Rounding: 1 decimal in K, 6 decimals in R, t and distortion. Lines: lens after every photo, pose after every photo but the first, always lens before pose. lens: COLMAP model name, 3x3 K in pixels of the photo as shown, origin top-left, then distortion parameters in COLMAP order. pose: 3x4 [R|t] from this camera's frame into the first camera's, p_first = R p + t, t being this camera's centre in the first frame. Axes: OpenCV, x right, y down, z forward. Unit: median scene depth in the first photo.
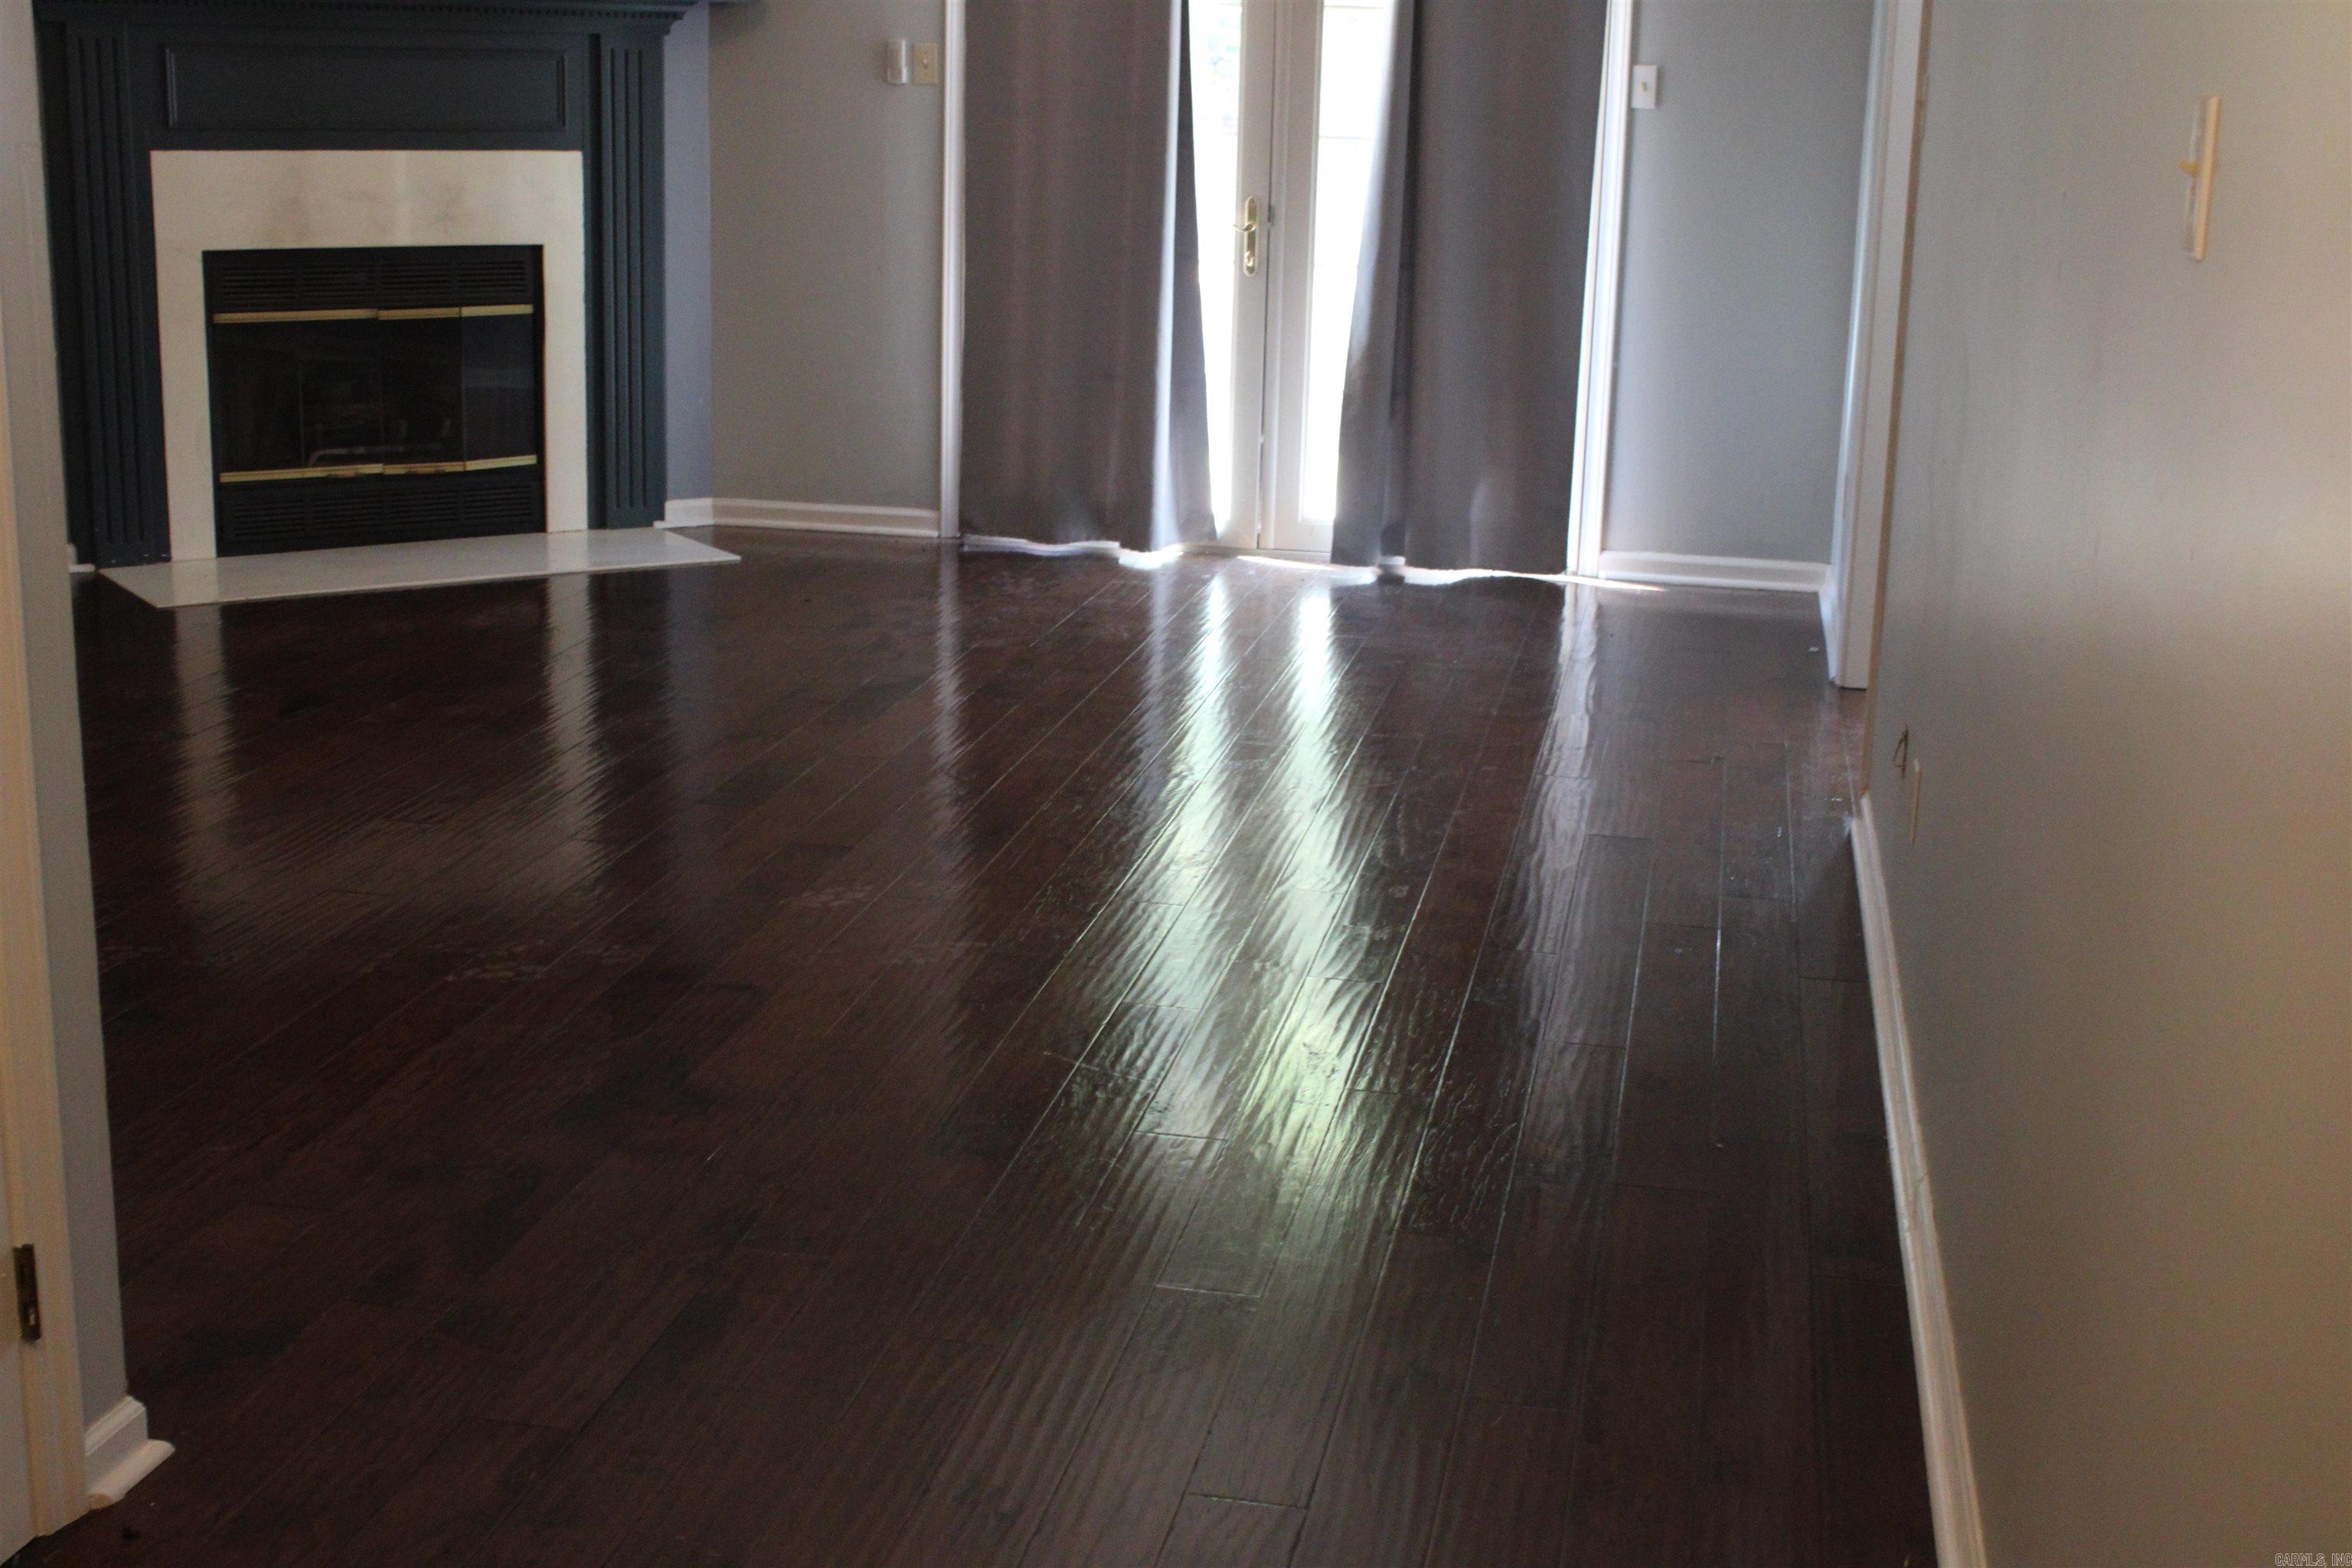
lens RADIAL K [[2926.6, 0, 1177.1], [0, 2926.6, 743.6], [0, 0, 1]] dist [-0.078159, 0.105257]
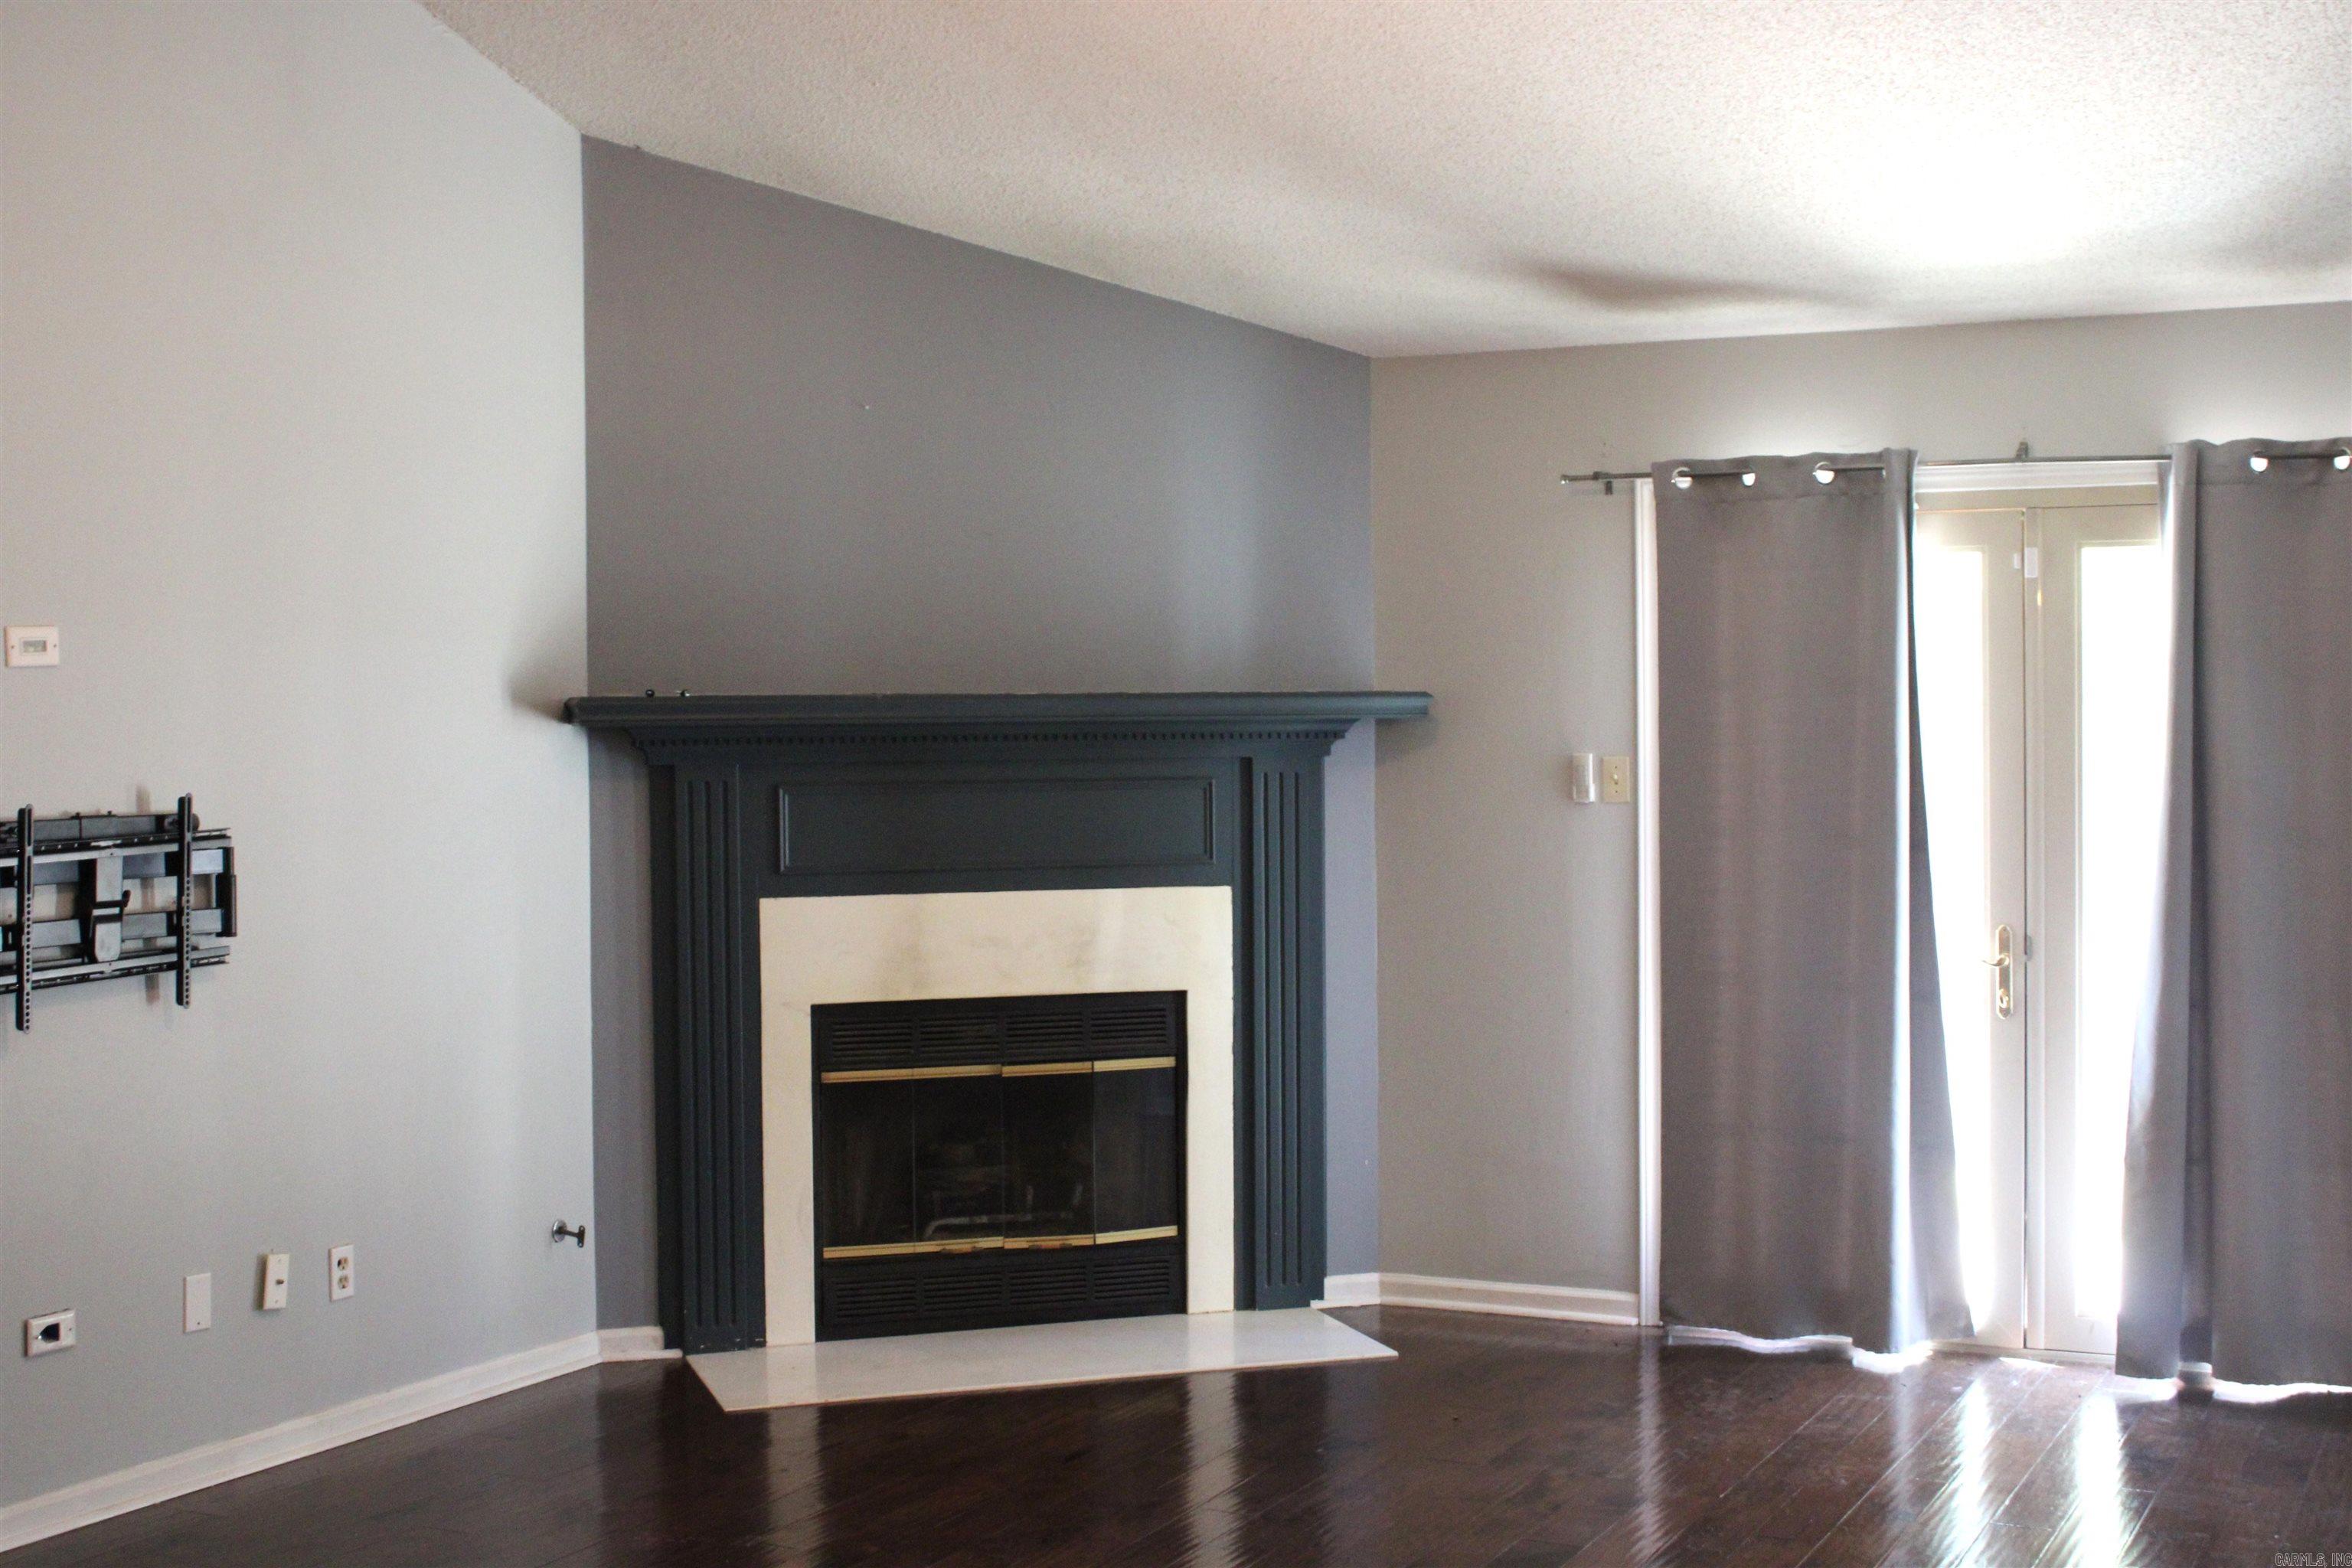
lens RADIAL K [[2926.6, 0, 1177.1], [0, 2926.6, 743.6], [0, 0, 1]] dist [-0.078159, 0.105257]
pose [[0.962420, -0.033185, -0.269530, 0.024148], [-0.028421, 0.974746, -0.221499, -0.046032], [0.270074, 0.220835, 0.937172, 0.139906]]
